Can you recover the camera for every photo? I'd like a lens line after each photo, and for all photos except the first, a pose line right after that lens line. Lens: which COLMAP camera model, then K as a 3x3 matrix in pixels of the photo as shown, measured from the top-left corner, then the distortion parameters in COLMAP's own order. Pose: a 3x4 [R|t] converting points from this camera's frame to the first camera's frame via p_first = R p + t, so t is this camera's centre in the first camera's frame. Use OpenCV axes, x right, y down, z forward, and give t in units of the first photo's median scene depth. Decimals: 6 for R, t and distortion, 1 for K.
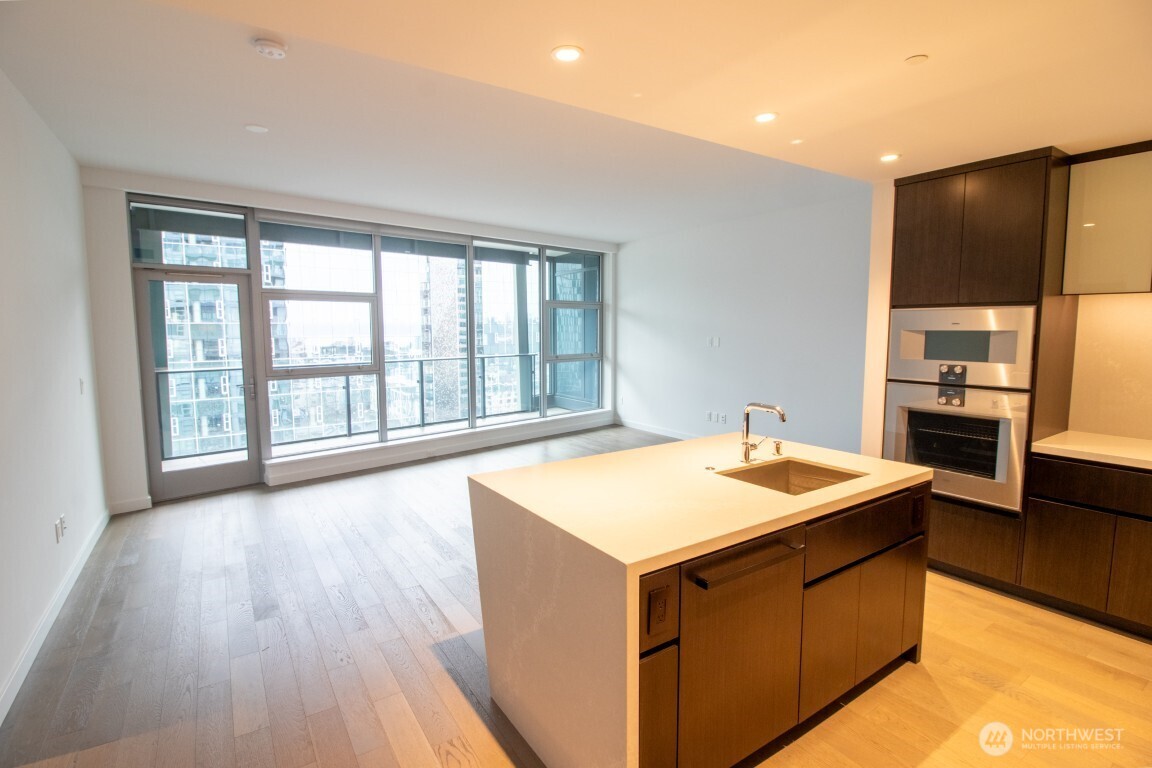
lens RADIAL K [[555.4, 0, 573.9], [0, 555.4, 381.8], [0, 0, 1]] dist [-0.000145, -0.013446]
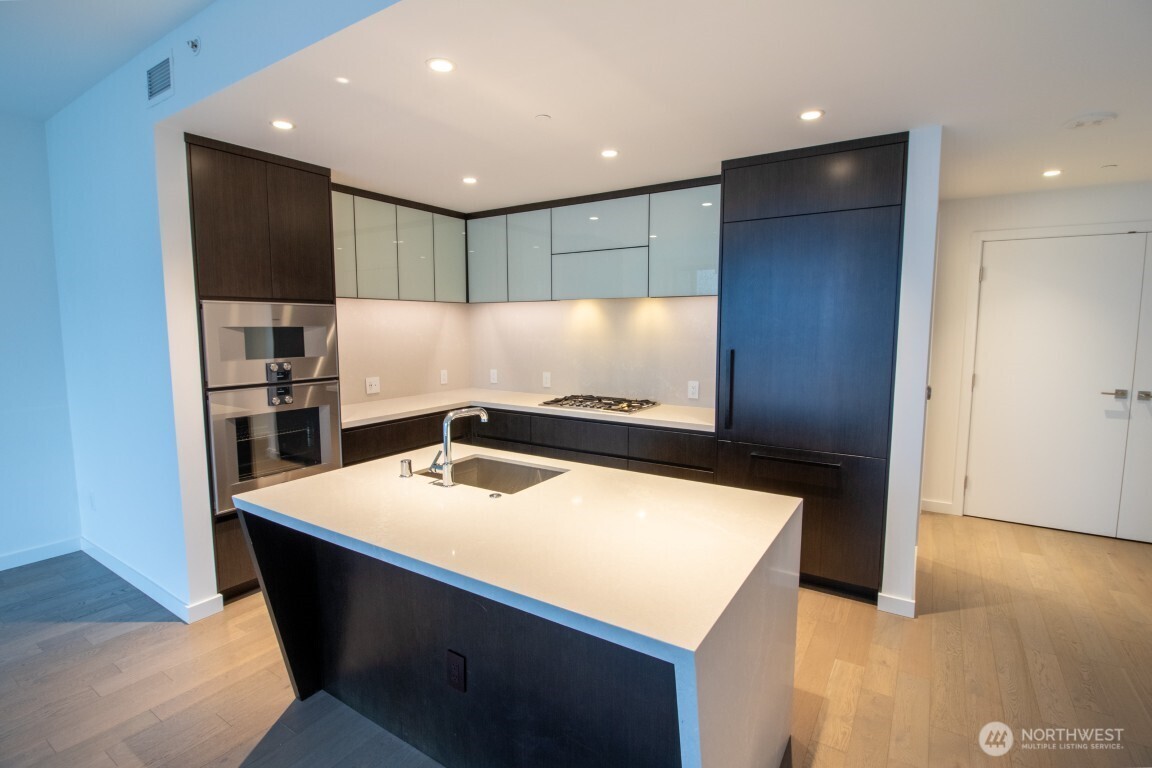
lens RADIAL K [[555.4, 0, 573.9], [0, 555.4, 381.8], [0, 0, 1]] dist [-0.000145, -0.013446]
pose [[-0.410131, -0.088789, 0.907694, -0.382185], [0.091822, 0.986173, 0.137955, -0.078893], [-0.907392, 0.139926, -0.396308, 0.877358]]
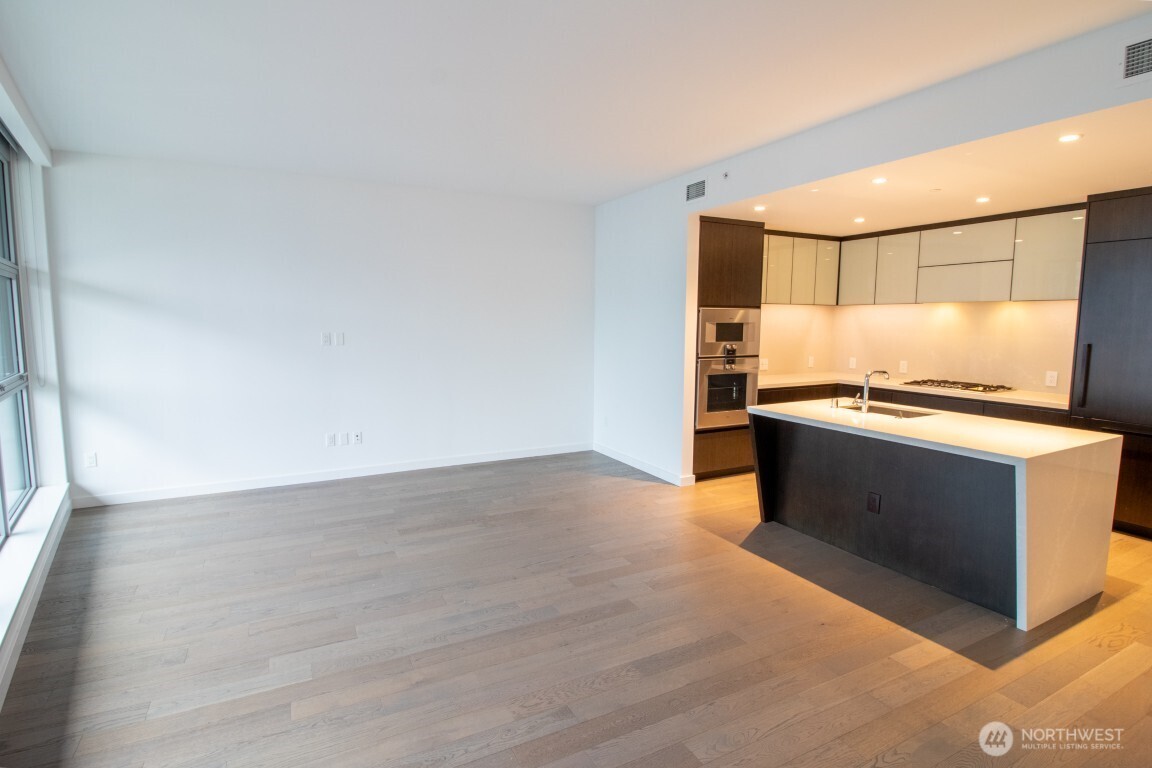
lens RADIAL K [[555.4, 0, 573.9], [0, 555.4, 381.8], [0, 0, 1]] dist [-0.000145, -0.013446]
pose [[0.104468, -0.104875, 0.988983, -0.915647], [0.092674, 0.991124, 0.095313, -0.111777], [-0.990201, 0.081695, 0.113260, 1.216154]]
